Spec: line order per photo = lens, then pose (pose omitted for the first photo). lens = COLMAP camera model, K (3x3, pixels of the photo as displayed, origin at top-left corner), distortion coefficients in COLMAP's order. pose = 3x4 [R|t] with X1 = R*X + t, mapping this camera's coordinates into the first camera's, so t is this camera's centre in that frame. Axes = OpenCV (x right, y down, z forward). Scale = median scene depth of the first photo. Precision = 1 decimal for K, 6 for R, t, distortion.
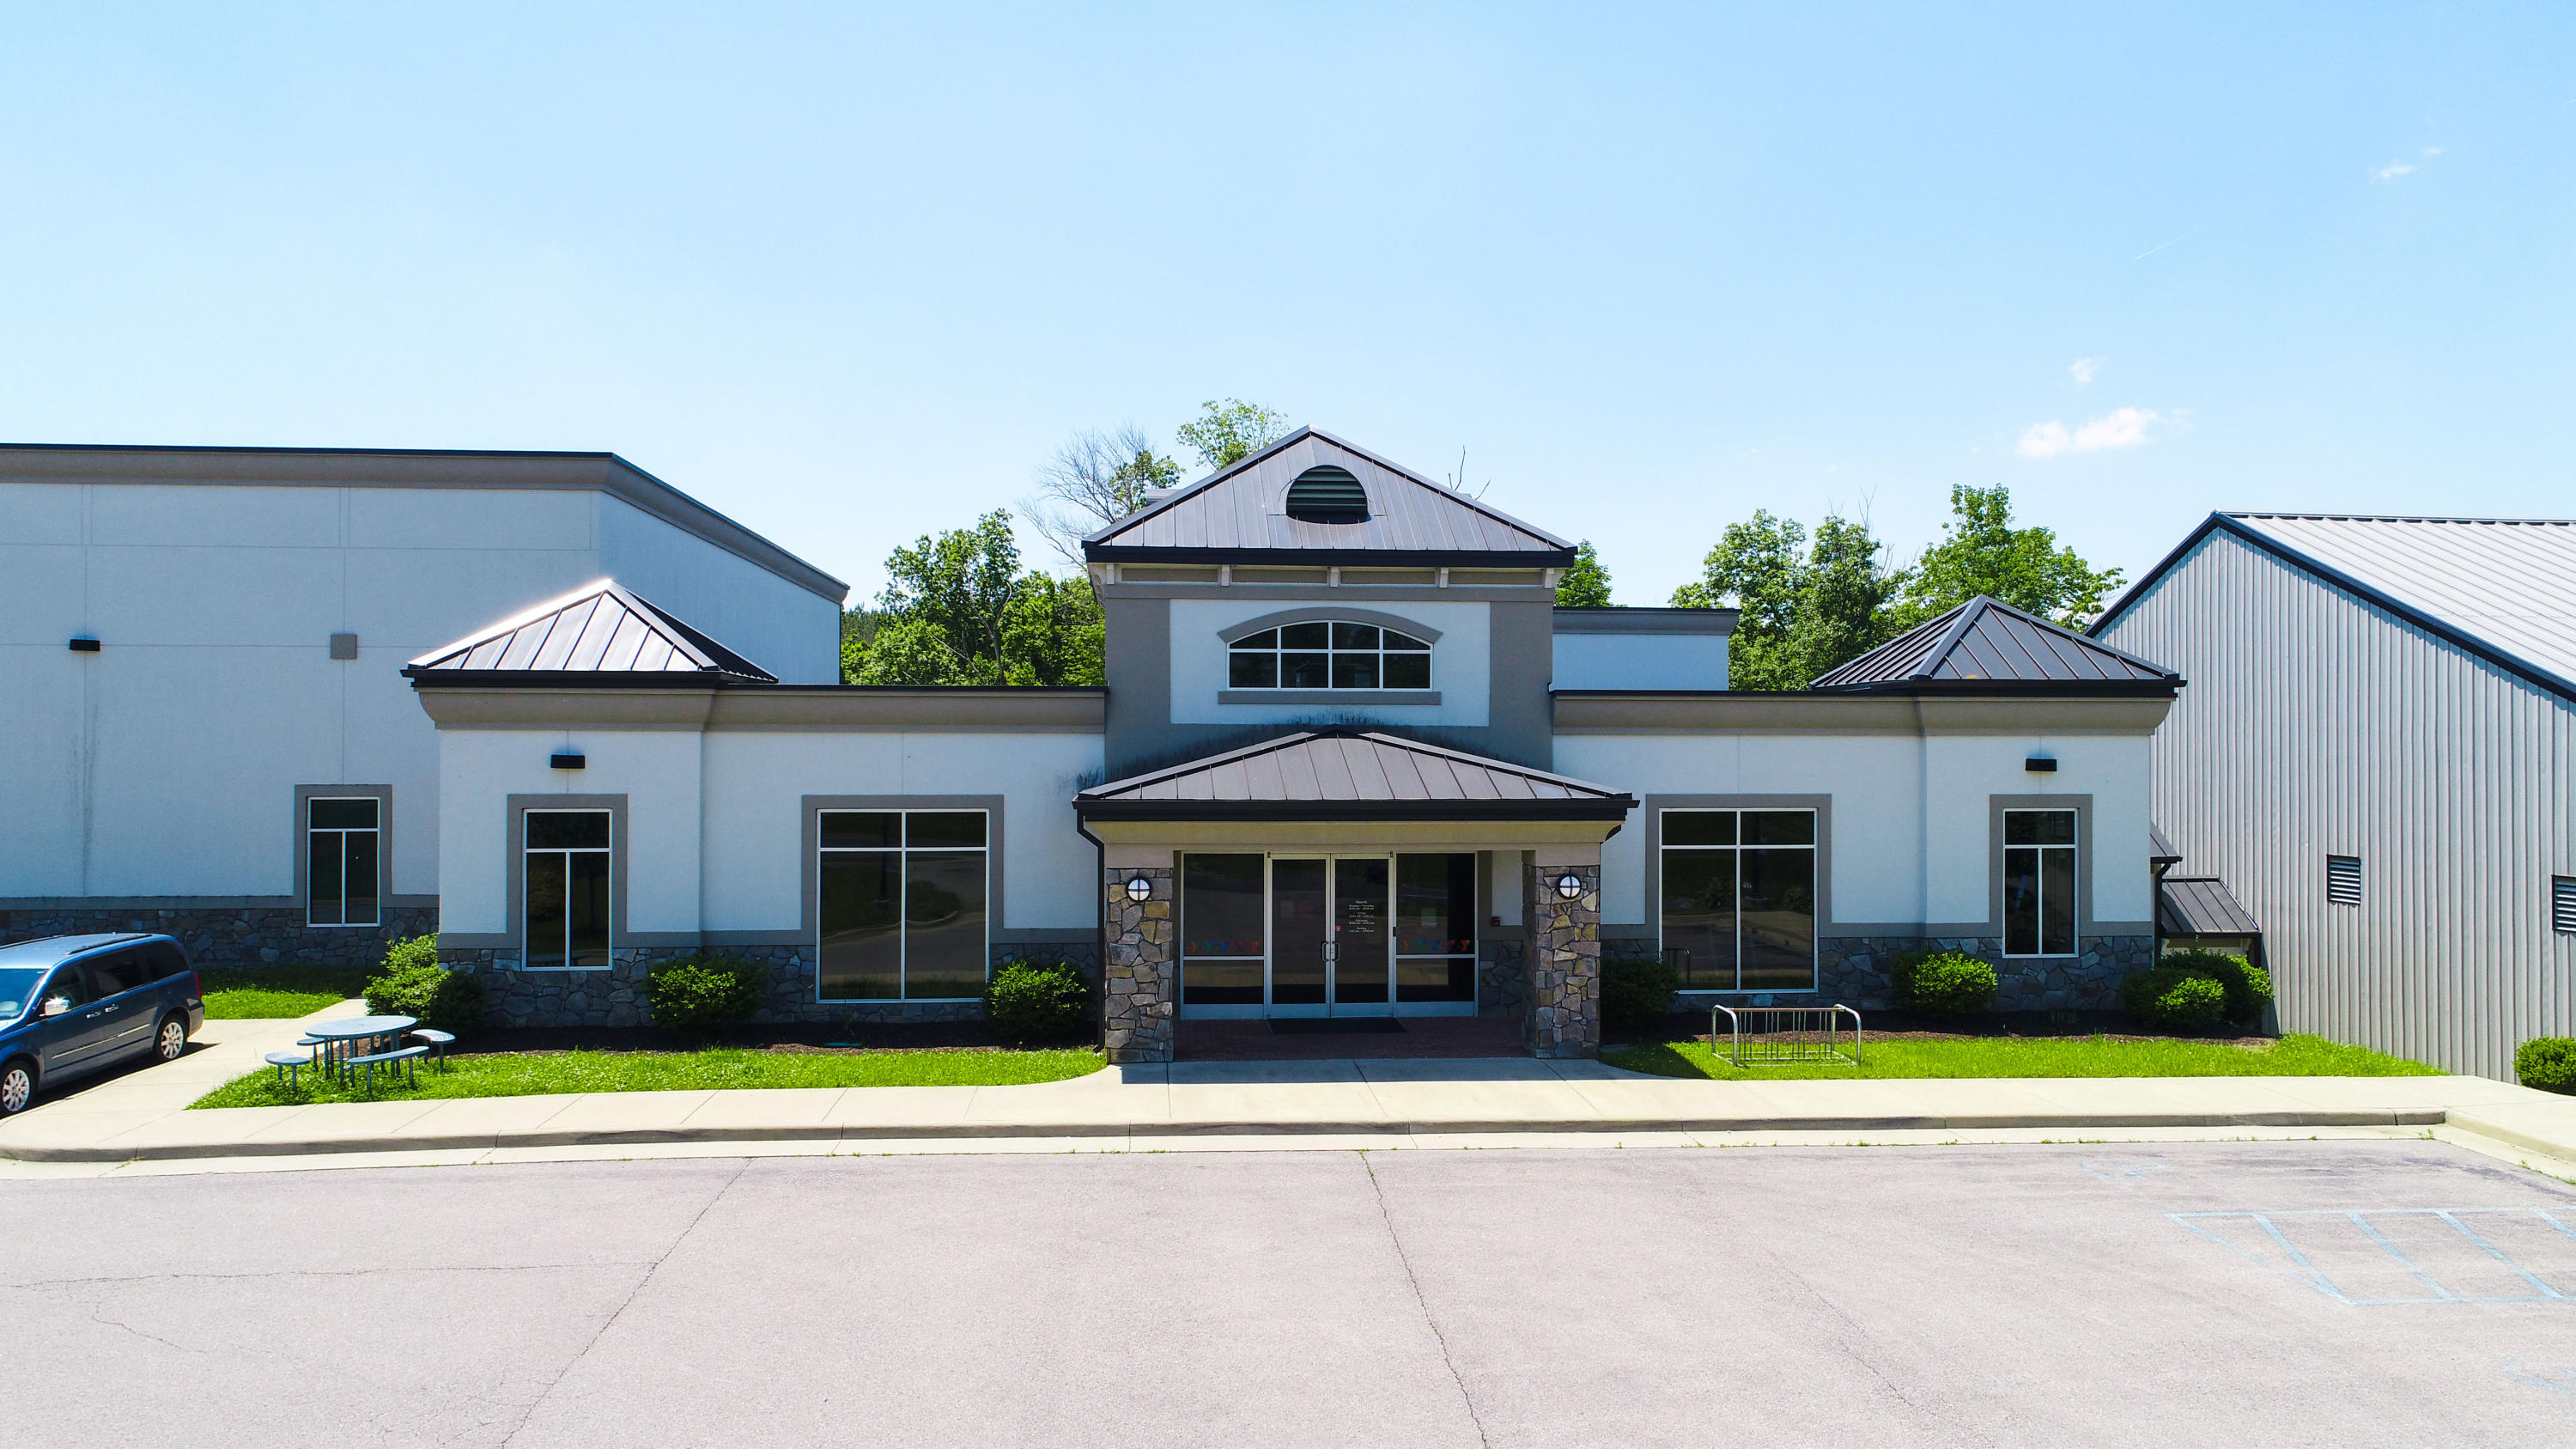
lens RADIAL K [[1679.6, 0, 1288.0], [0, 1679.6, 724.5], [0, 0, 1]] dist [0.000630, -0.001324]
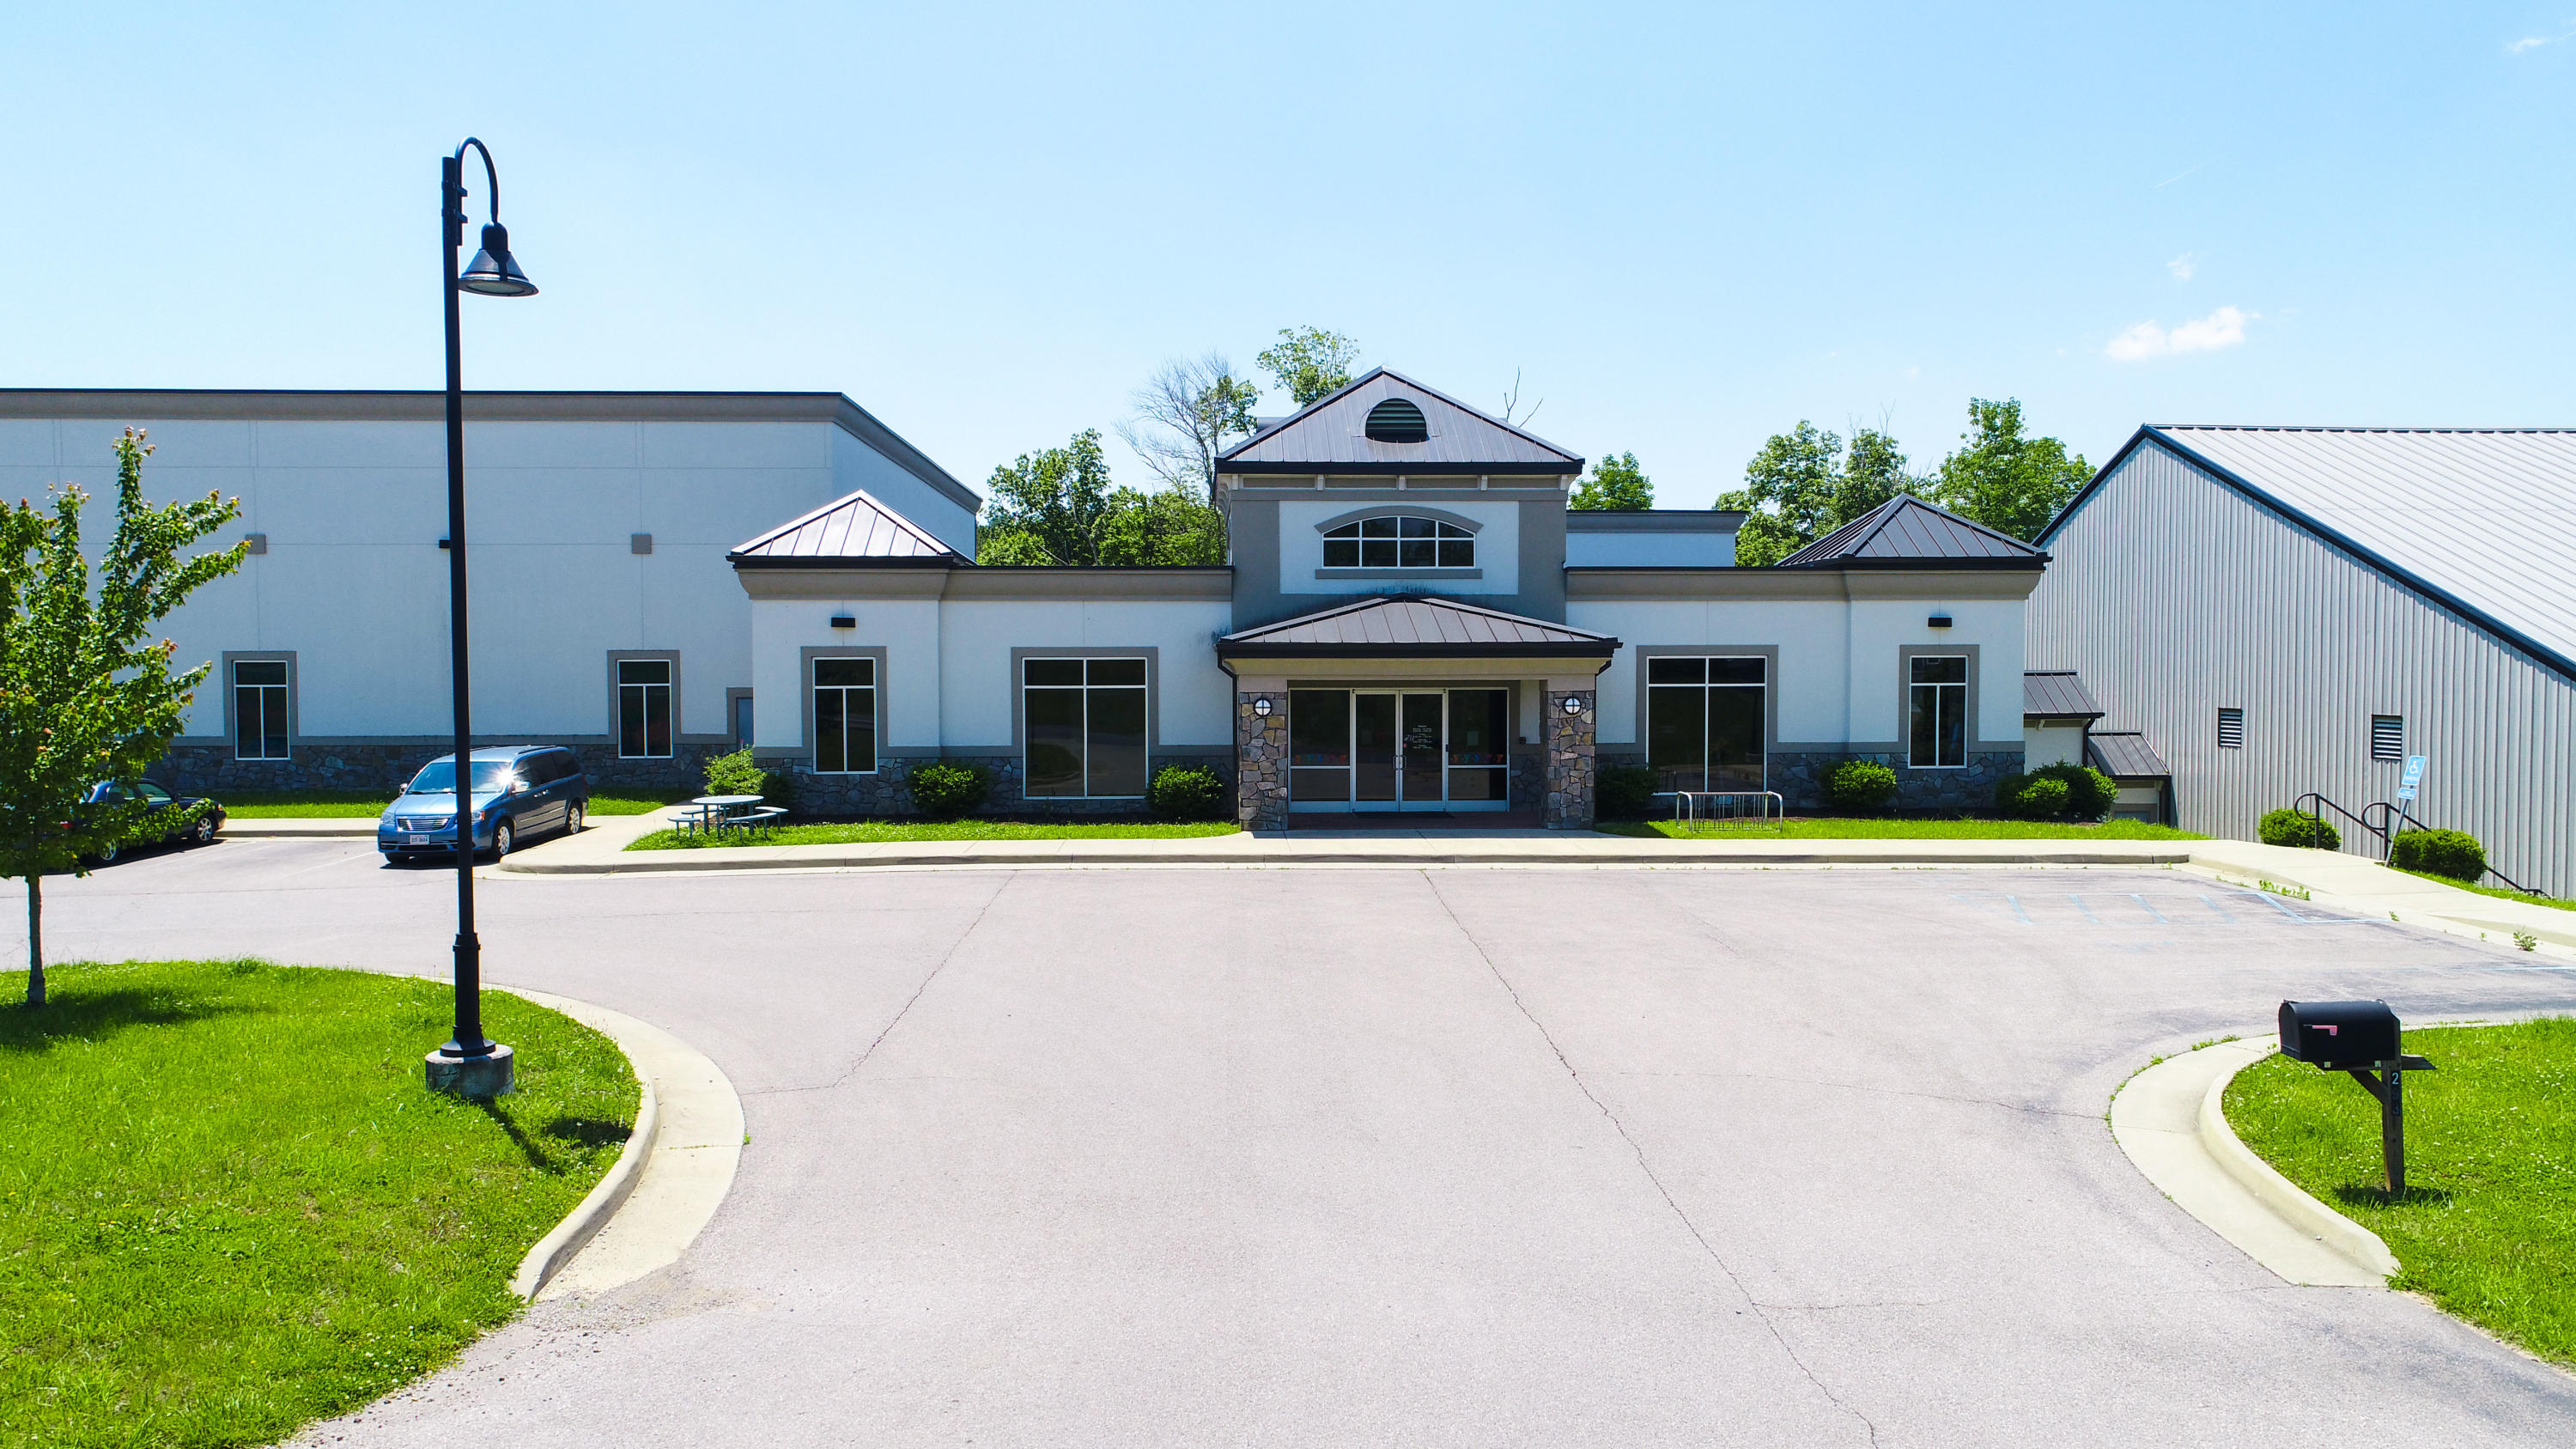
lens RADIAL K [[1679.6, 0, 1288.0], [0, 1679.6, 724.5], [0, 0, 1]] dist [0.000630, -0.001324]
pose [[0.999255, -0.003112, -0.038459, -0.011903], [0.005011, 0.998769, 0.049356, 0.037341], [0.038258, -0.049512, 0.998041, -0.343923]]
